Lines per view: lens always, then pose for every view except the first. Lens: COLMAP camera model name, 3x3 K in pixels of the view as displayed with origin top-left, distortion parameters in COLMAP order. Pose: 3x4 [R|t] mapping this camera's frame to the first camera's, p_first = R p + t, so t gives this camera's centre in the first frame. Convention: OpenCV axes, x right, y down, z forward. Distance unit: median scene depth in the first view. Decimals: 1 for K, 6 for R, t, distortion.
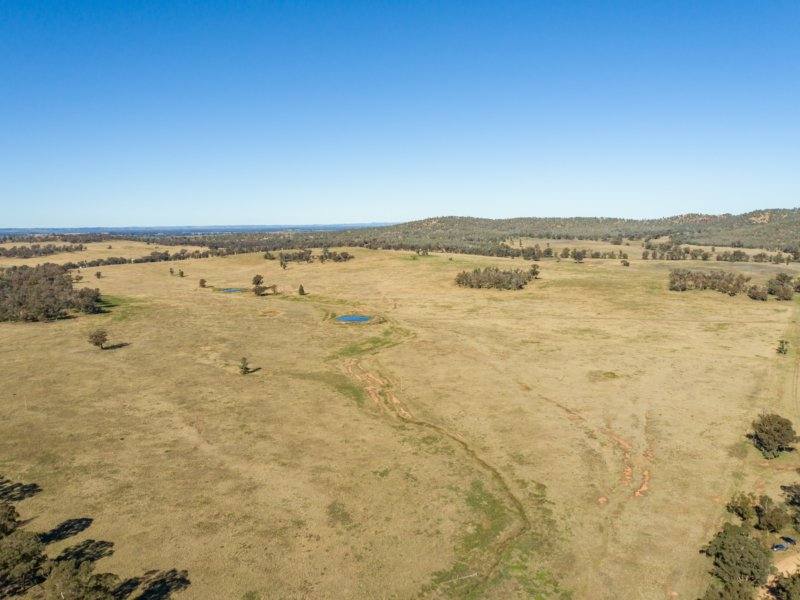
lens RADIAL K [[610.4, 0, 400.0], [0, 610.4, 300.0], [0, 0, 1]] dist [-0.007807, 0.016131]
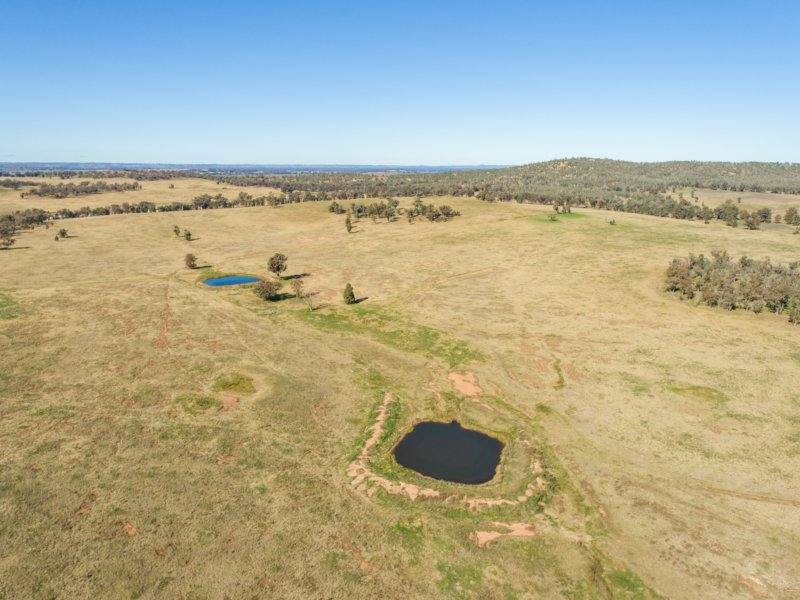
lens RADIAL K [[610.4, 0, 400.0], [0, 610.4, 300.0], [0, 0, 1]] dist [-0.007807, 0.016131]
pose [[0.984945, 0.056929, -0.163223, -0.025035], [-0.041592, 0.994523, 0.095886, -0.037386], [0.167788, -0.087654, 0.981918, 0.323835]]
